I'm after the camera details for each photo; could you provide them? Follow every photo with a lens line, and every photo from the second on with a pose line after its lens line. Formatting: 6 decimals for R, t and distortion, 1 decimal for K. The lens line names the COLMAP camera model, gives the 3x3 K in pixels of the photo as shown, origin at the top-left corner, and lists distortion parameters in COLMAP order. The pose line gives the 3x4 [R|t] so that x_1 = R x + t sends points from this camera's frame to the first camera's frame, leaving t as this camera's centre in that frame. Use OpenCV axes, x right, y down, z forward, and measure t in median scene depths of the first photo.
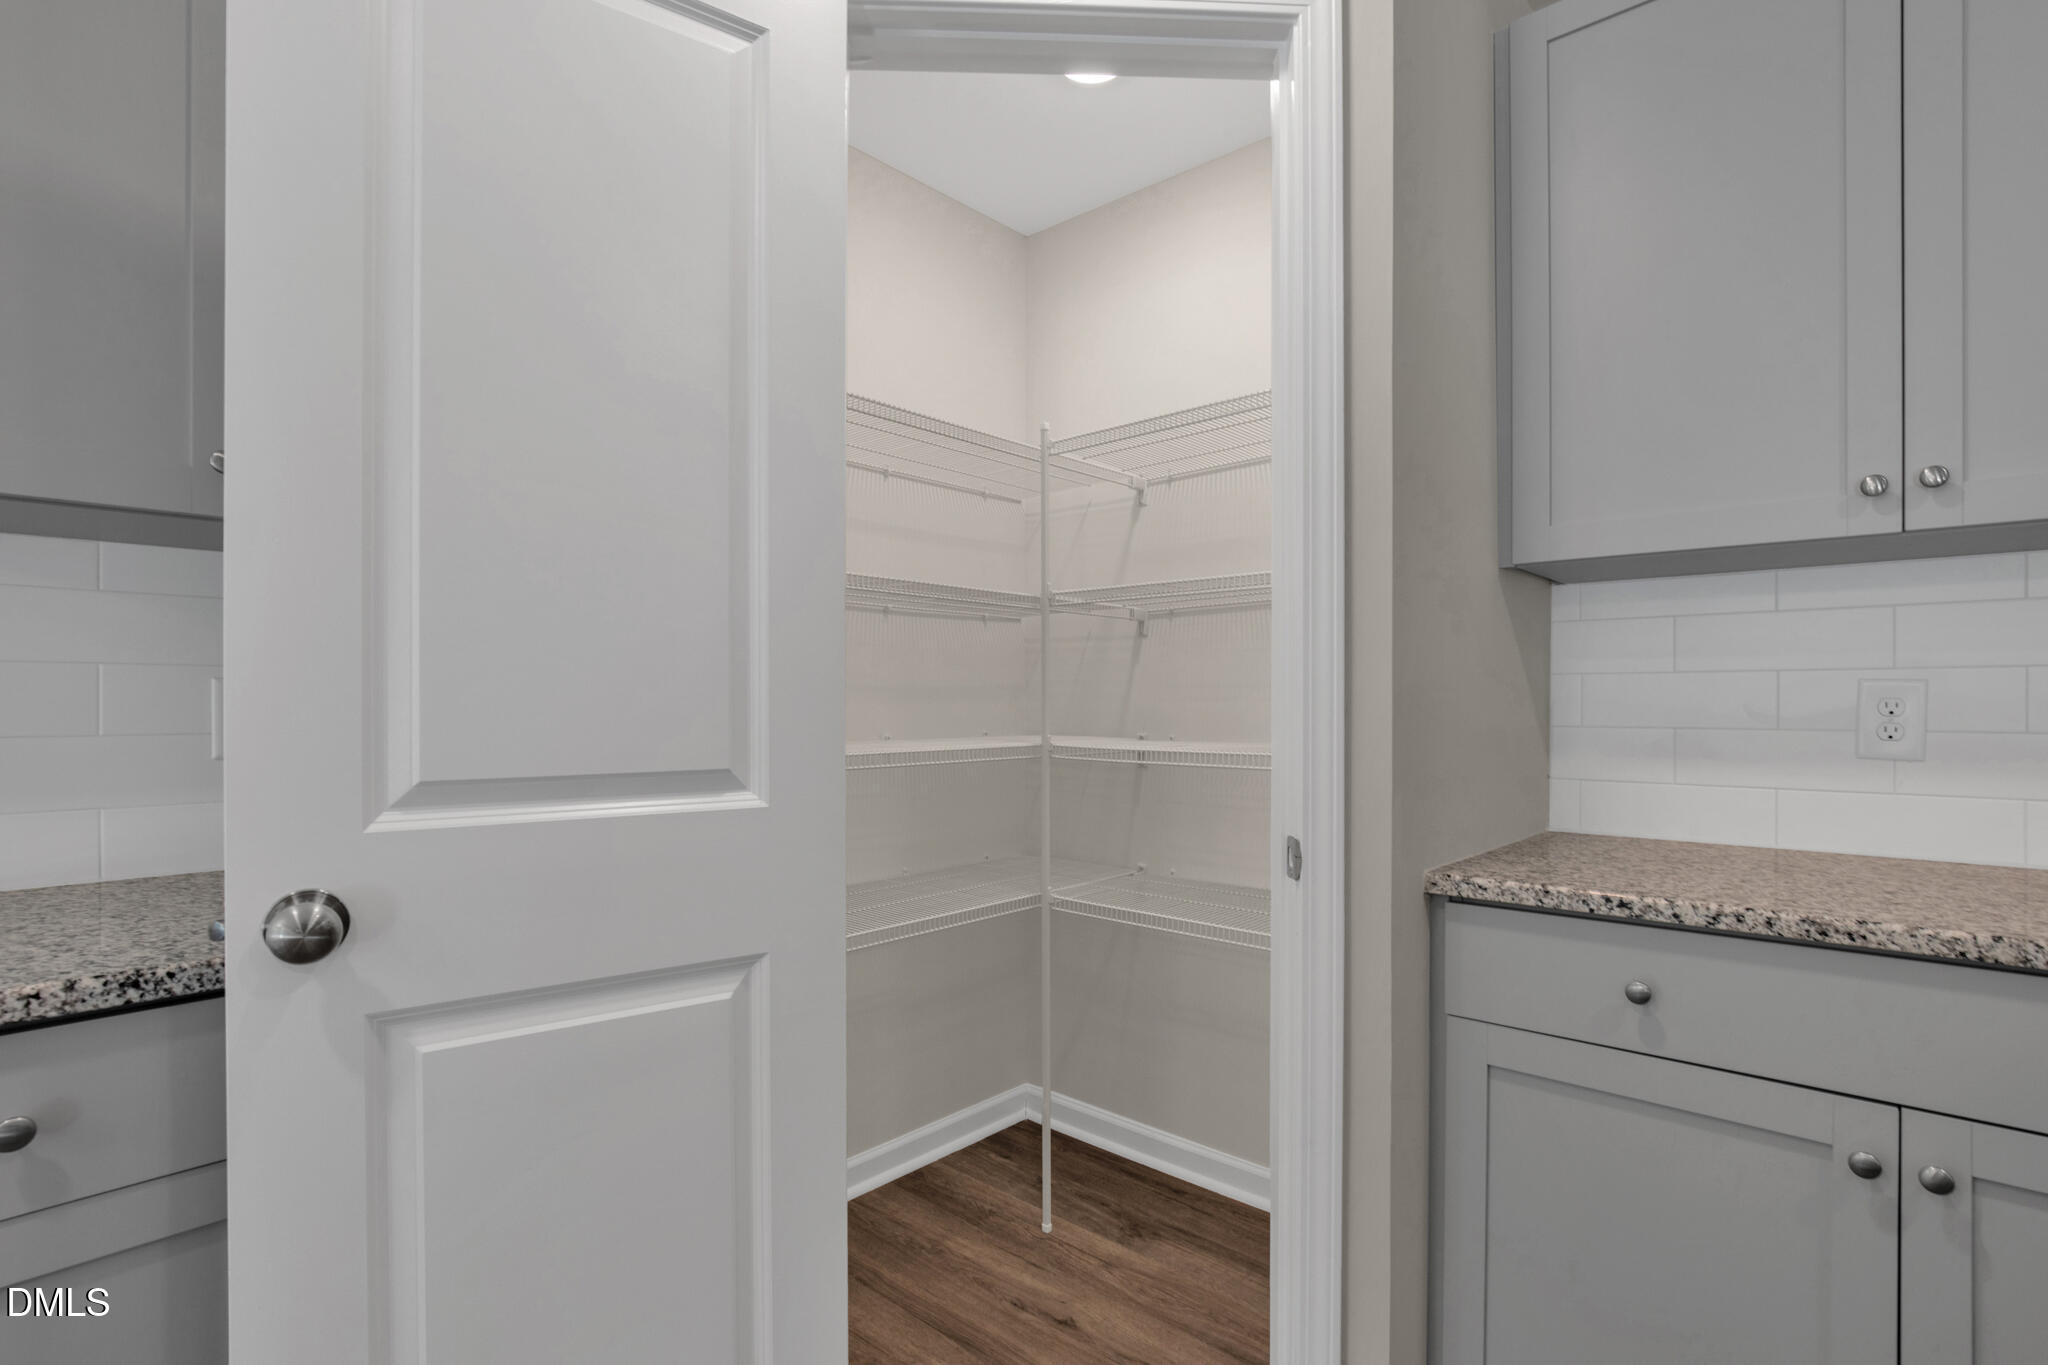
lens RADIAL K [[986.7, 0, 1032.6], [0, 986.7, 705.8], [0, 0, 1]] dist [-0.012479, 0.000712]
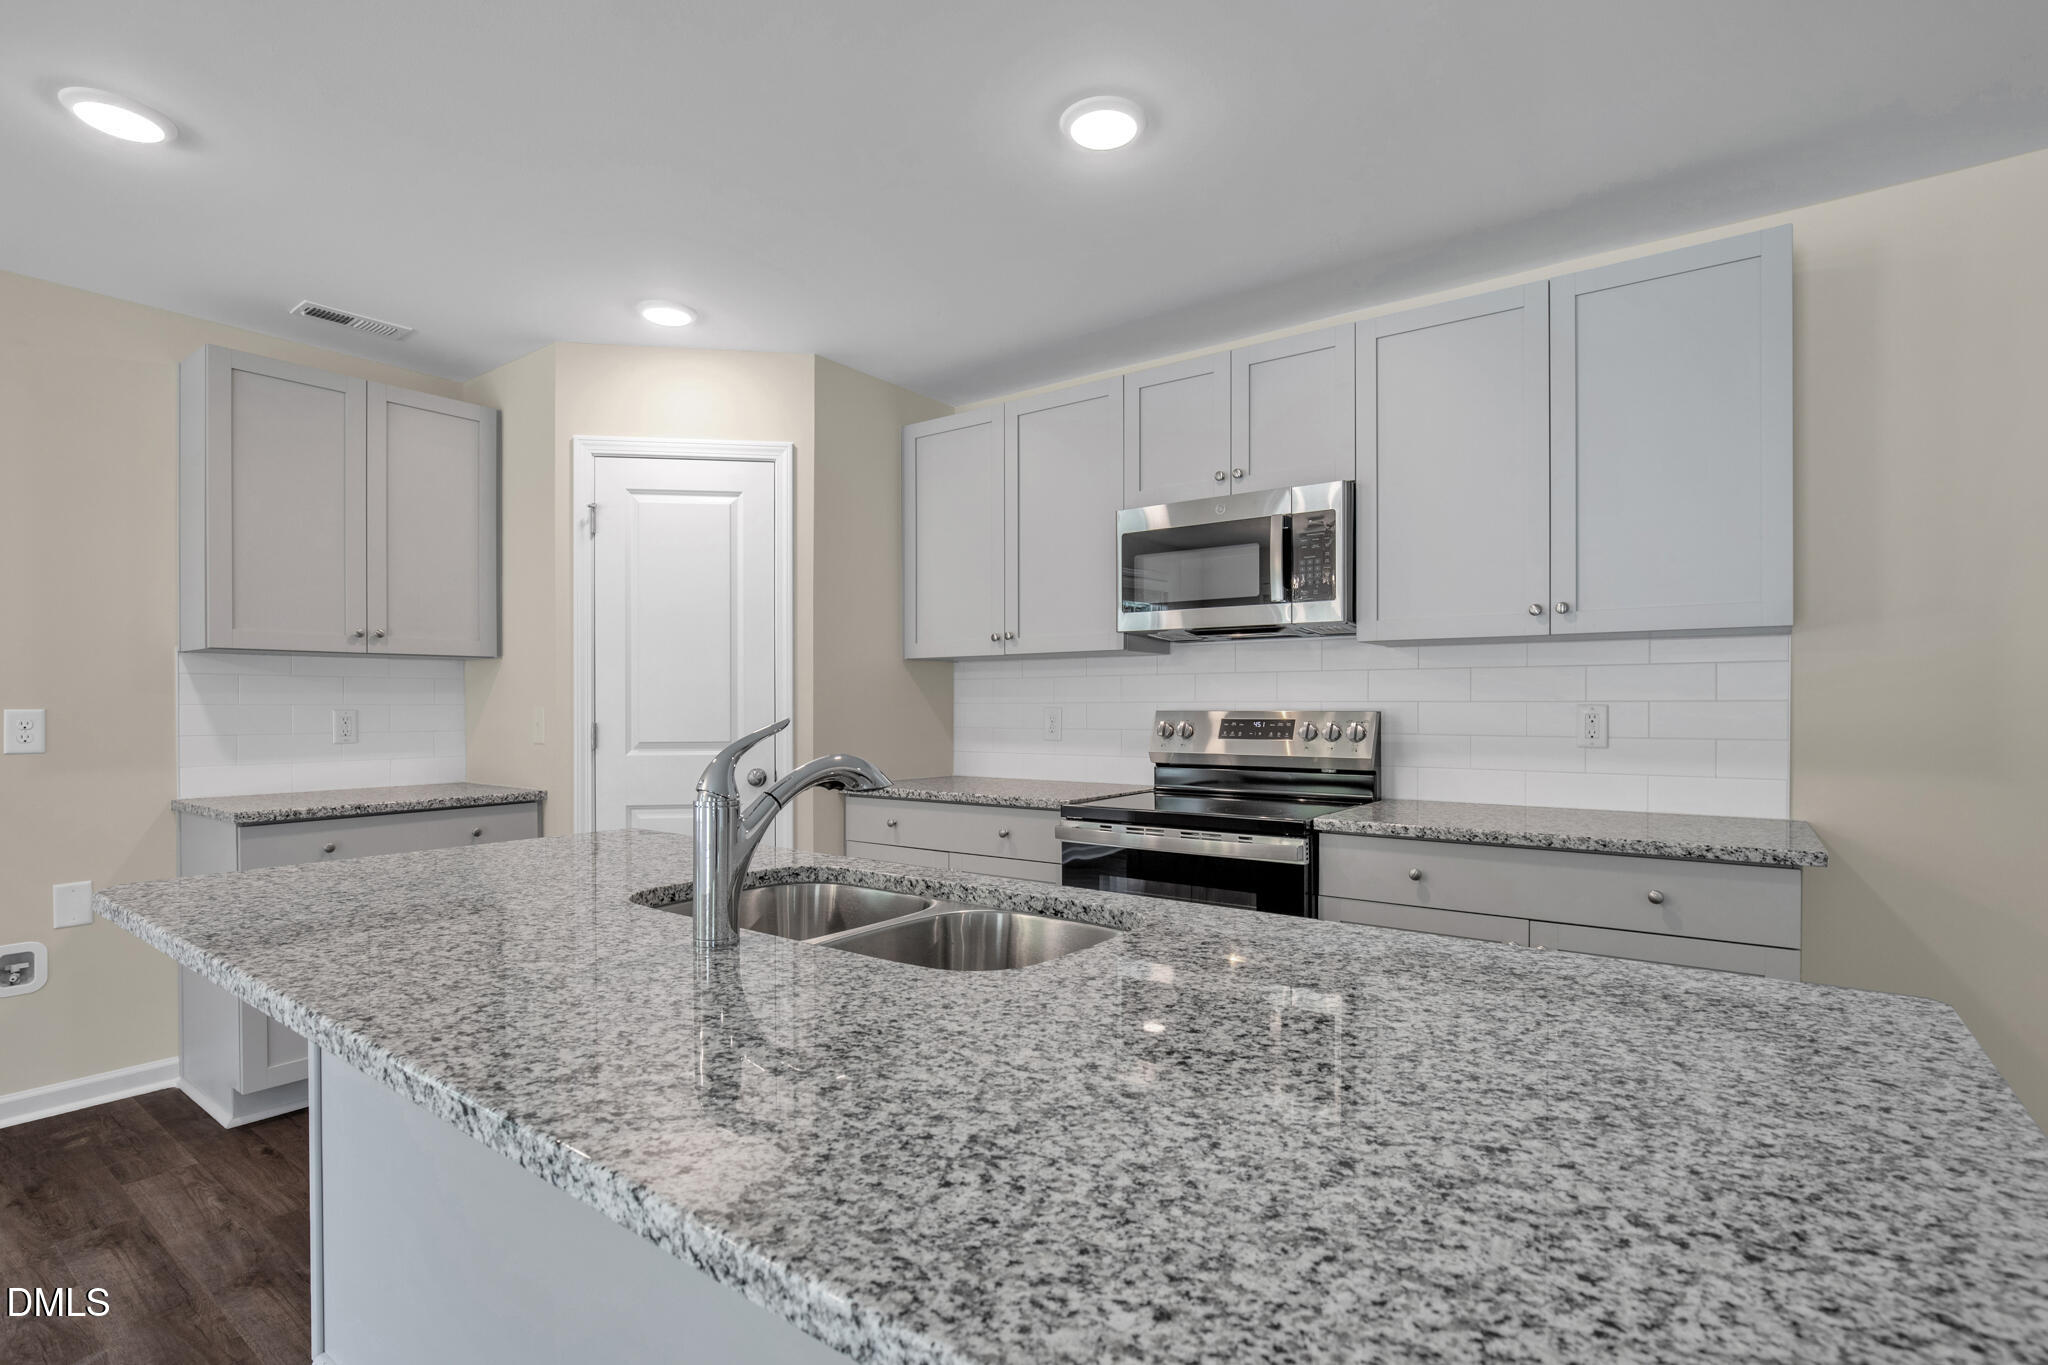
lens RADIAL K [[986.7, 0, 1032.6], [0, 986.7, 705.8], [0, 0, 1]] dist [-0.012479, 0.000712]
pose [[0.993550, -0.005528, 0.113259, 0.641777], [0.005847, 0.999980, -0.002480, -0.030090], [-0.113243, 0.003126, 0.993562, -1.684418]]
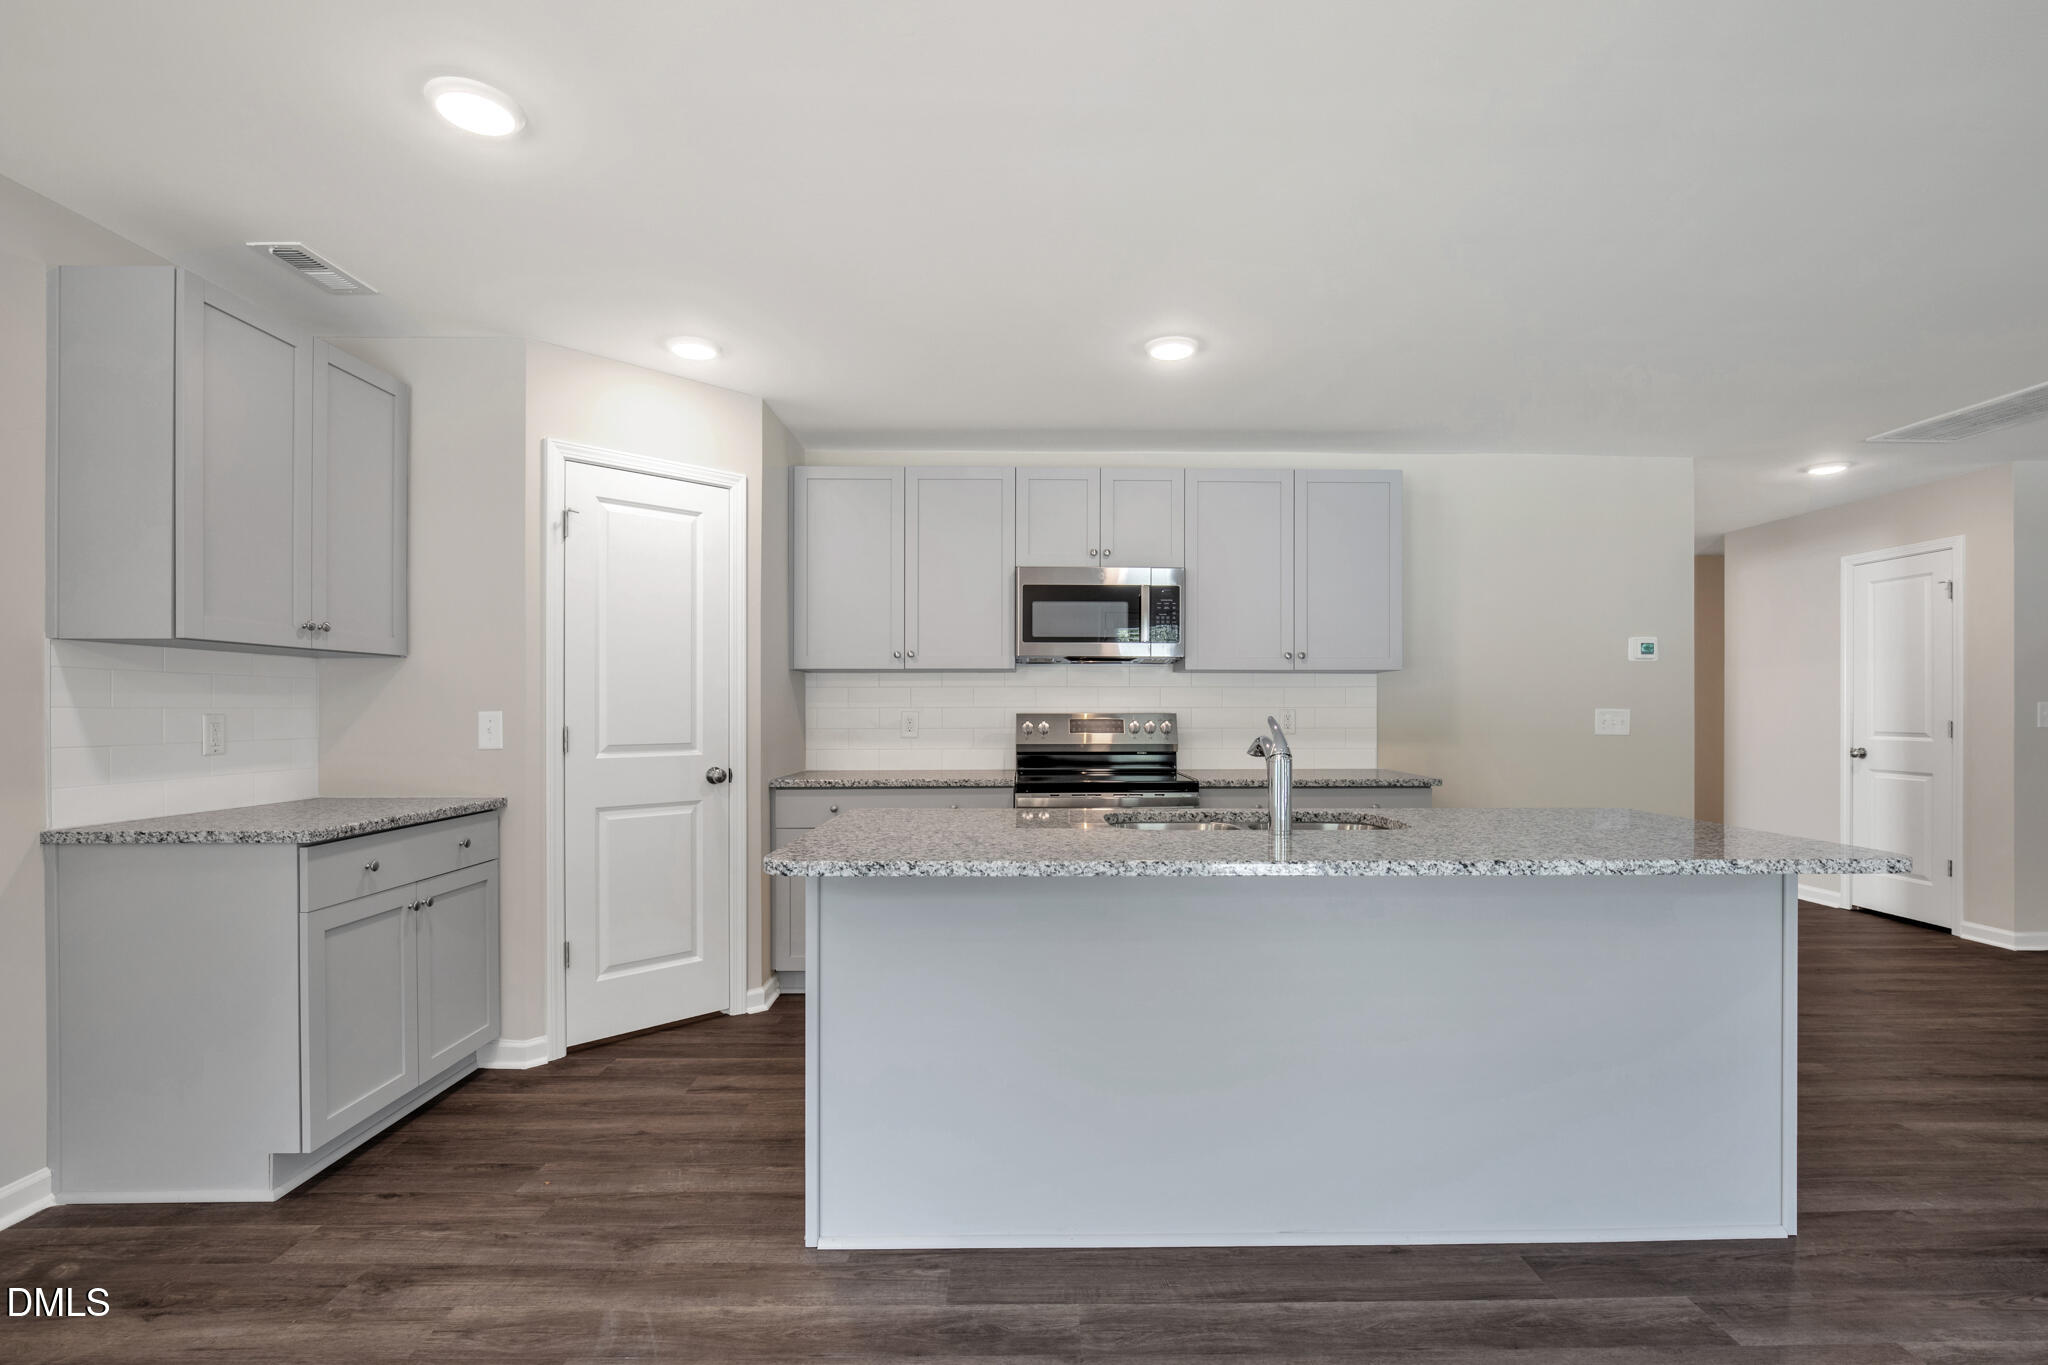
lens RADIAL K [[946.3, 0, 1068.4], [0, 946.3, 701.1], [0, 0, 1]] dist [0.000082, 0.000339]
pose [[0.715792, 0.001935, 0.698311, -0.958379], [0.005399, 0.999951, -0.008305, -0.037352], [-0.698293, 0.009715, 0.715746, -1.686662]]
